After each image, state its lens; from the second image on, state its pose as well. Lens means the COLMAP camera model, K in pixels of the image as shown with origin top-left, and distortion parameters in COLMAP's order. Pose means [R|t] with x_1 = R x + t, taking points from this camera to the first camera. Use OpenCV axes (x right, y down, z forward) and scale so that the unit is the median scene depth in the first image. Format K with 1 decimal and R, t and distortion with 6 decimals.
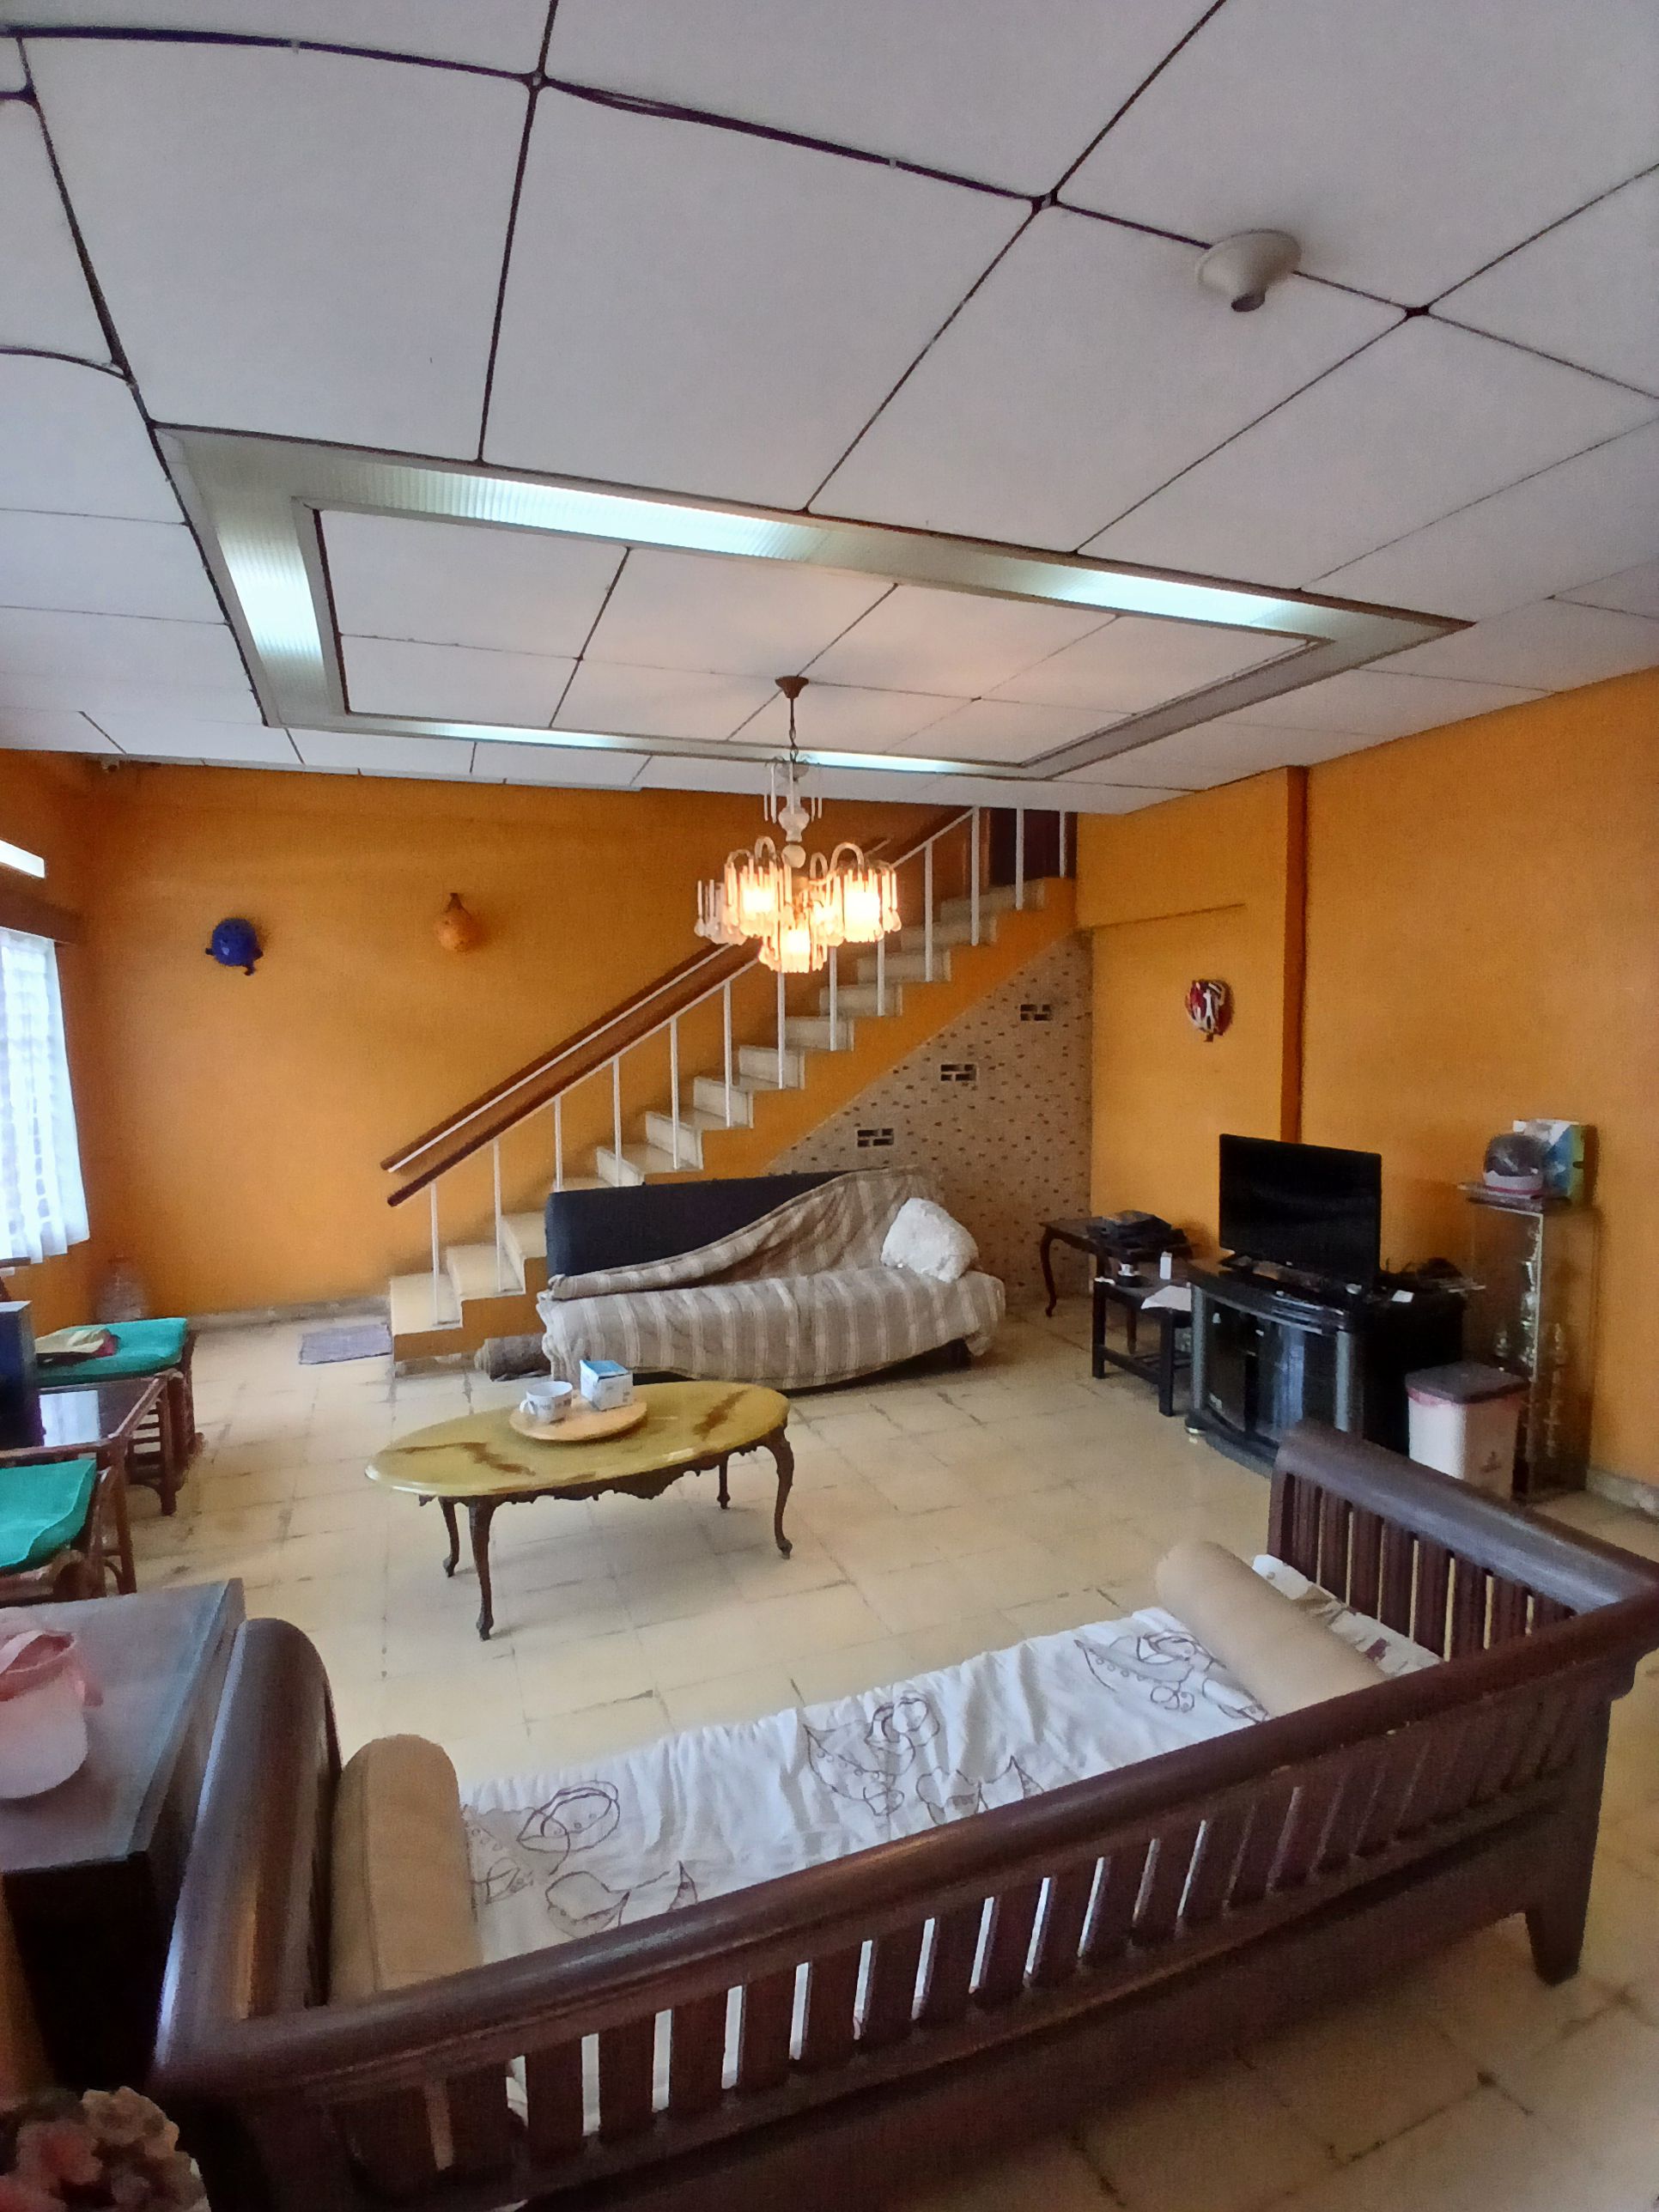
lens RADIAL K [[1107.6, 0, 843.1], [0, 1107.6, 1109.3], [0, 0, 1]] dist [0.002587, -0.043822]
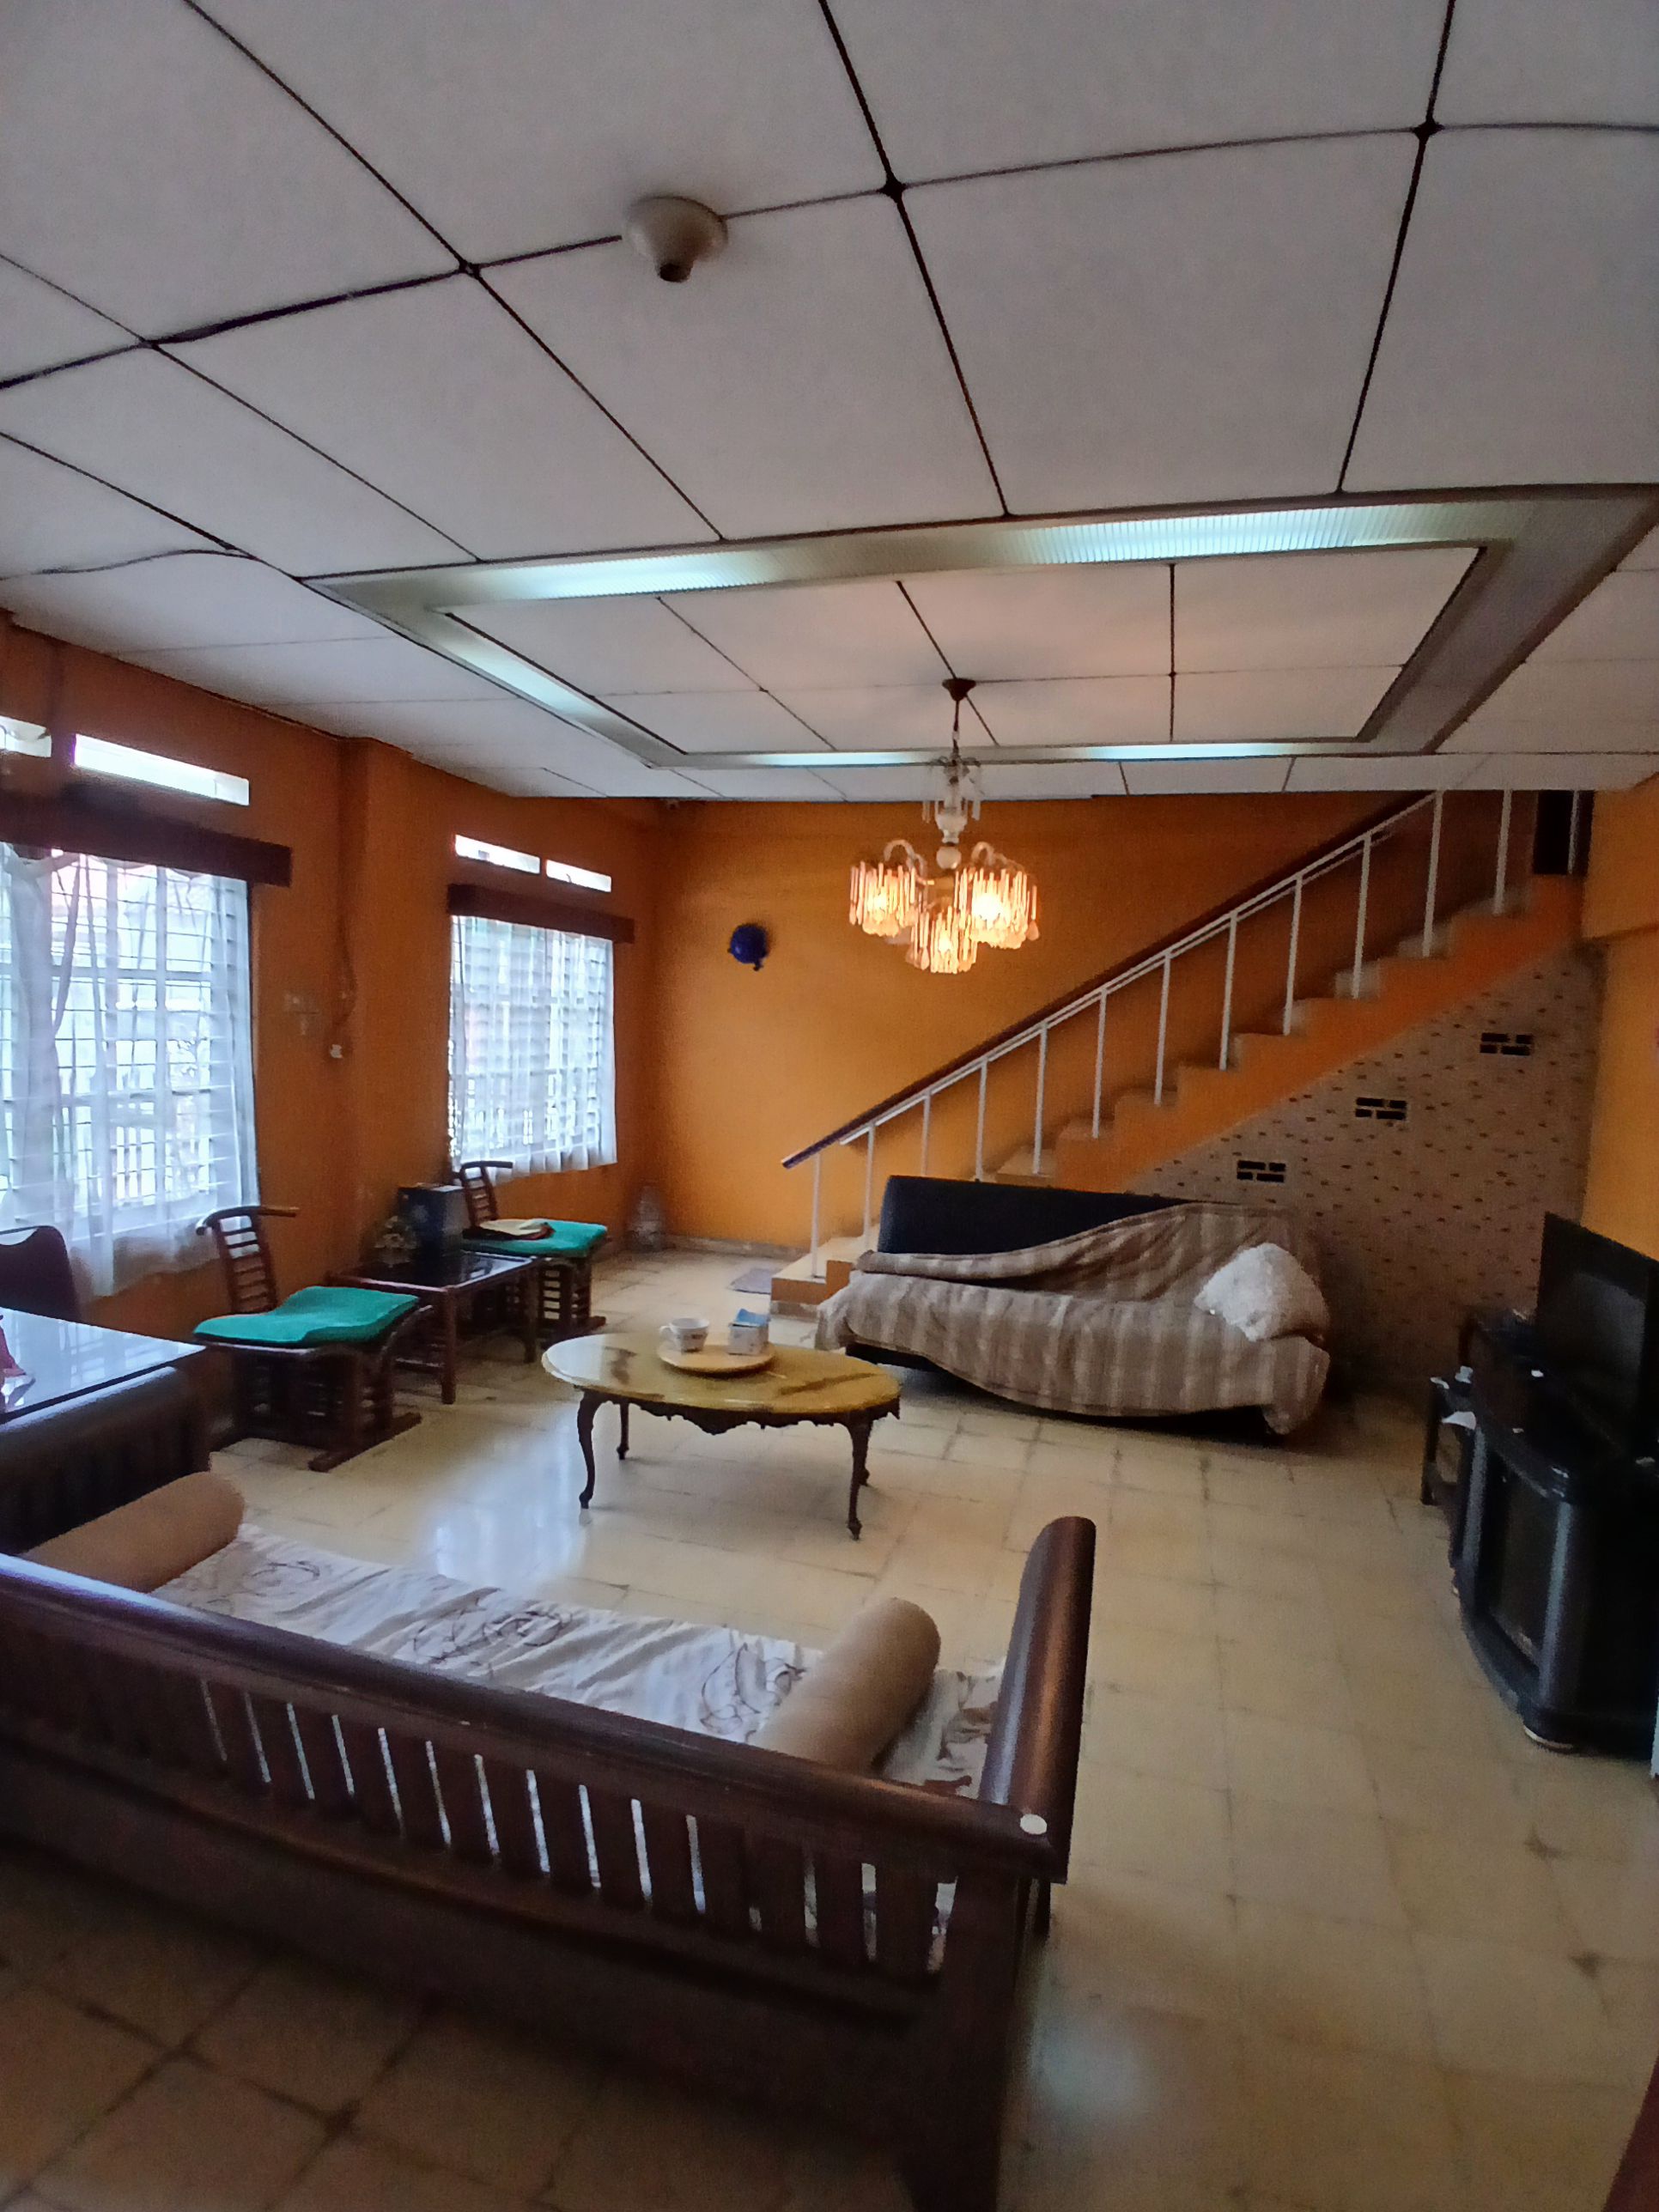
lens RADIAL K [[1107.6, 0, 843.1], [0, 1107.6, 1109.3], [0, 0, 1]] dist [0.002587, -0.043822]
pose [[0.785568, 0.101935, -0.610321, 0.356453], [-0.109106, 0.993702, 0.025533, -0.011688], [0.609080, 0.046532, 0.791743, 0.108068]]
